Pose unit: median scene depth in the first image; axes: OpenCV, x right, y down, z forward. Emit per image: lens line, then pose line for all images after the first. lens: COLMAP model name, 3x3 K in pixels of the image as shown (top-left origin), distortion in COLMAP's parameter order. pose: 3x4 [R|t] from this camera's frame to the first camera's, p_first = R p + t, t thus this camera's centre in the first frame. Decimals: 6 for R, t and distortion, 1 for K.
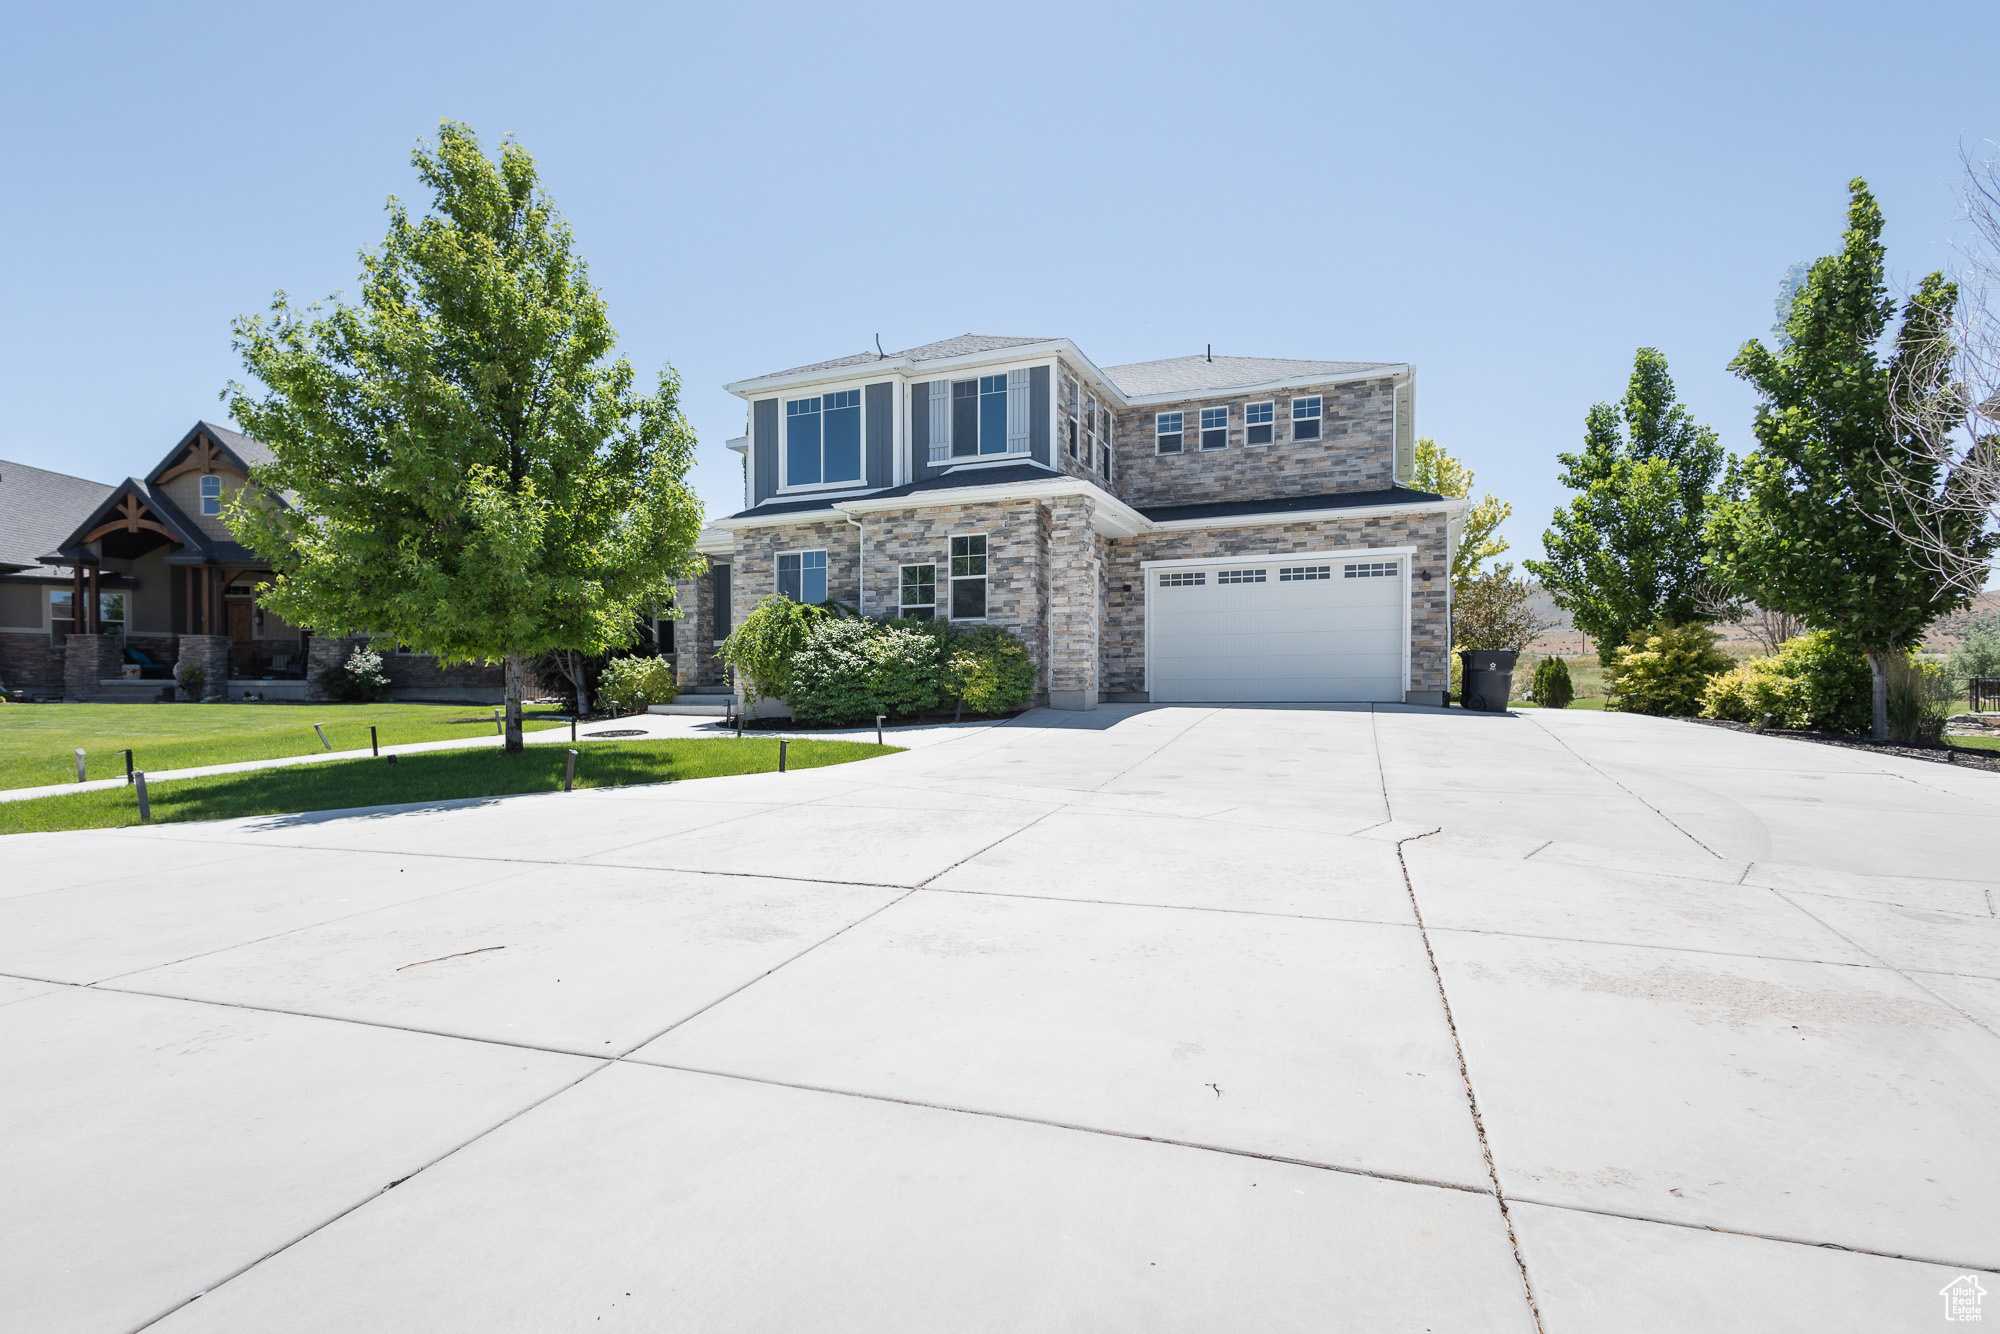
lens RADIAL K [[922.6, 0, 999.2], [0, 922.6, 681.8], [0, 0, 1]] dist [0.000995, -0.000015]
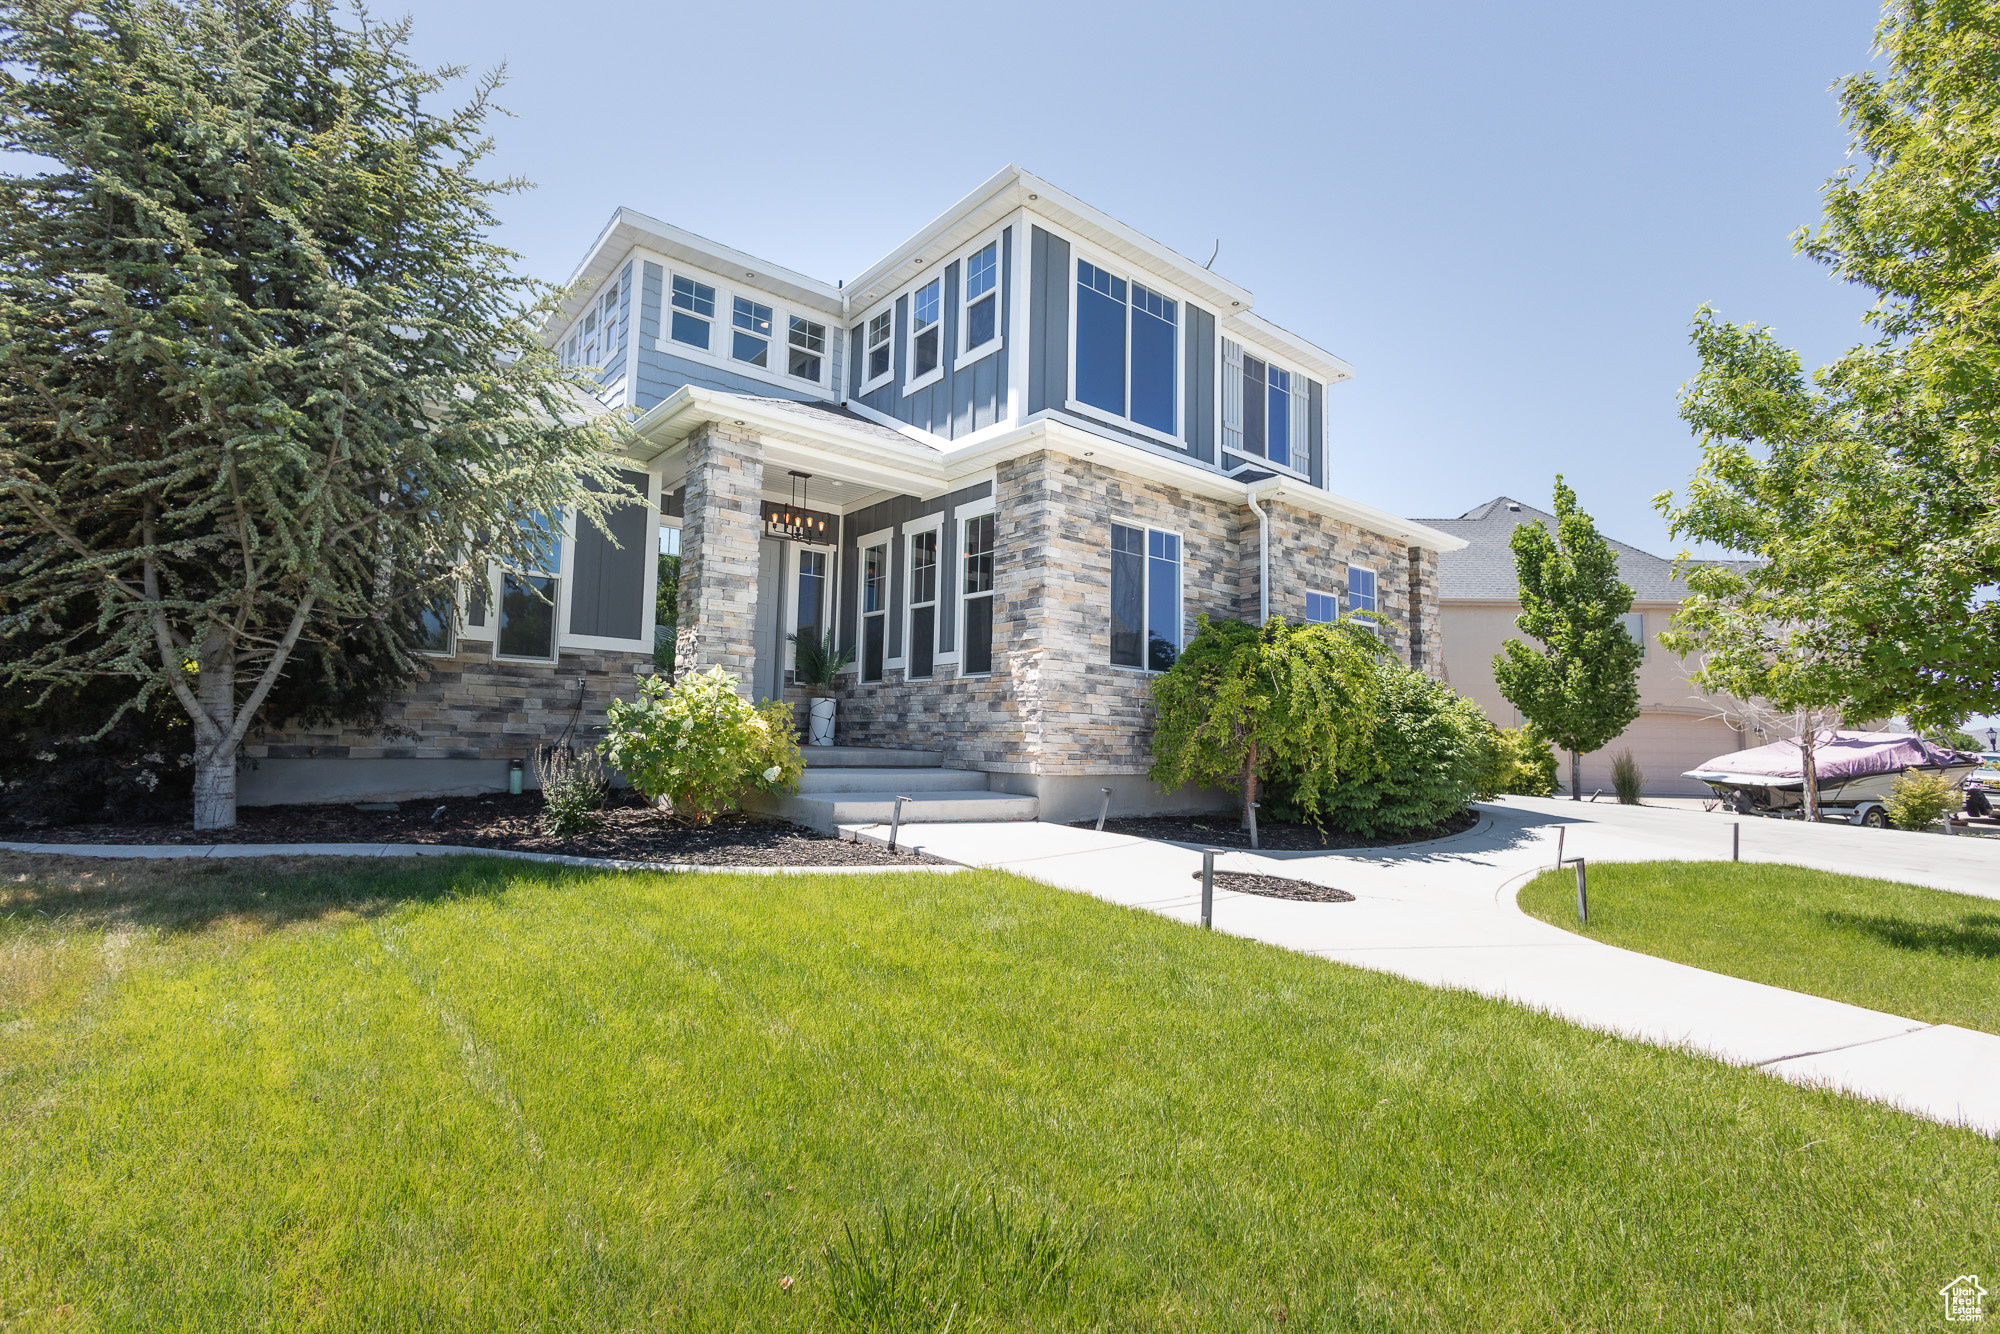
lens RADIAL K [[922.6, 0, 1000.5], [0, 922.6, 661.8], [0, 0, 1]] dist [0.000995, -0.000015]
pose [[0.482623, 0.100803, 0.870008, -0.762458], [-0.032820, 0.994738, -0.097049, 0.003243], [-0.875213, 0.018285, 0.483392, 0.807690]]
